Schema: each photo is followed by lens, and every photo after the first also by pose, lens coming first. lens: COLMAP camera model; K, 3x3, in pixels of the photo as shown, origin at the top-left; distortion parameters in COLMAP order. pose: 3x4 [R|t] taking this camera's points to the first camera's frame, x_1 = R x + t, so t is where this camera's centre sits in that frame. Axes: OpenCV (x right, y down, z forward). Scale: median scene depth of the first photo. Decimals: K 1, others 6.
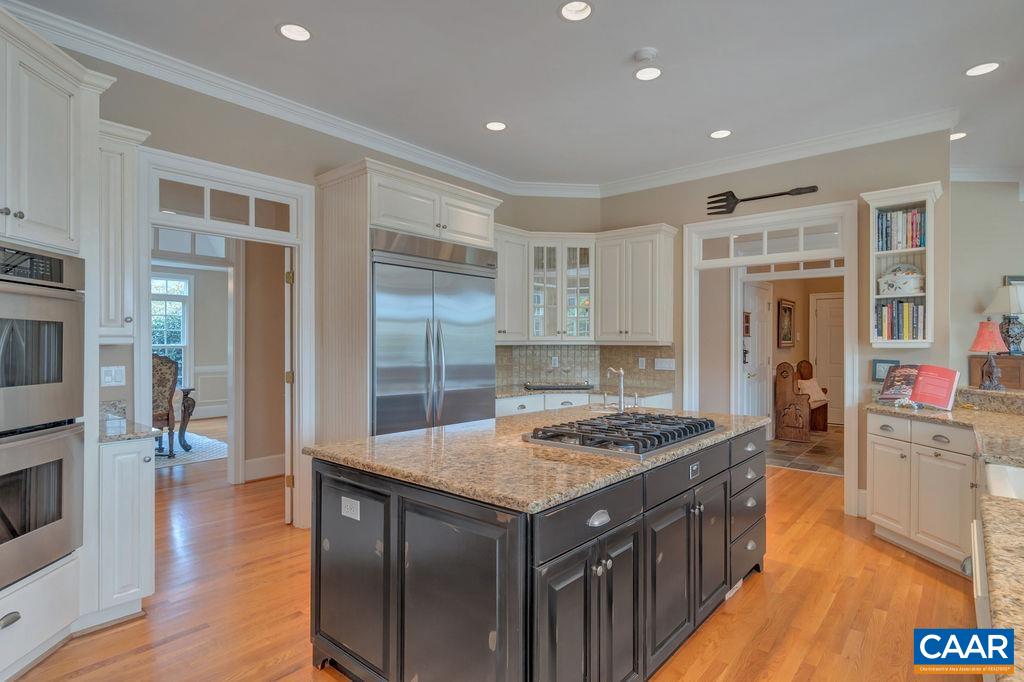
lens RADIAL K [[536.0, 0, 509.9], [0, 536.0, 341.4], [0, 0, 1]] dist [0.004574, -0.000315]
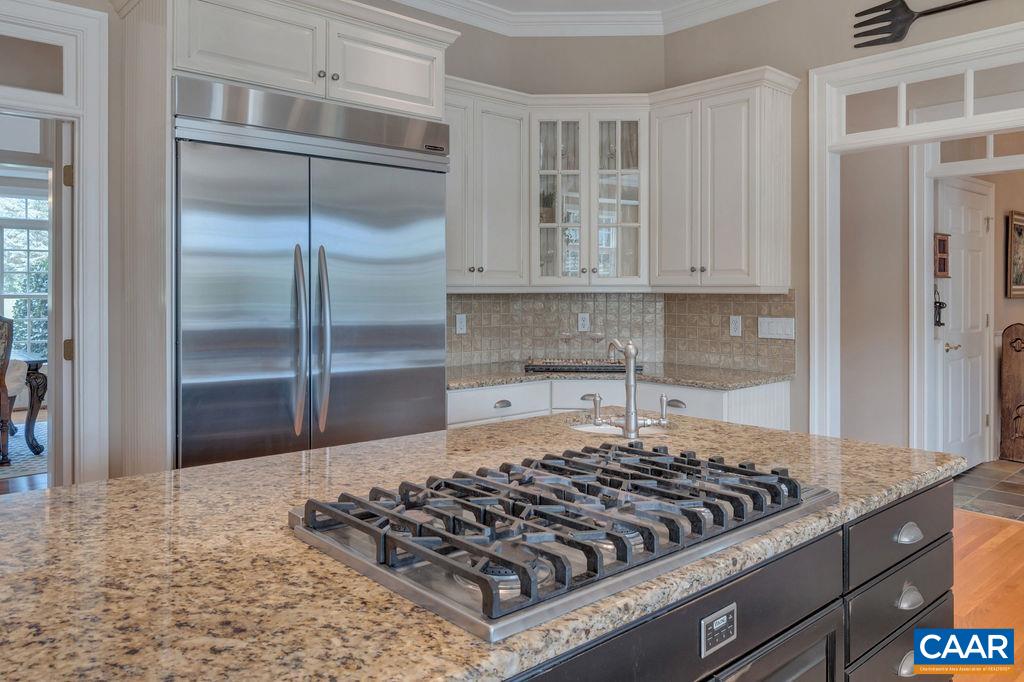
lens RADIAL K [[746.9, 0, 507.2], [0, 746.9, 286.6], [0, 0, 1]] dist [-0.009712, 0.010258]
pose [[0.990656, -0.002356, -0.136367, 0.122956], [0.001980, 0.999994, -0.002891, 0.002198], [0.136373, 0.002594, 0.990654, 0.213596]]
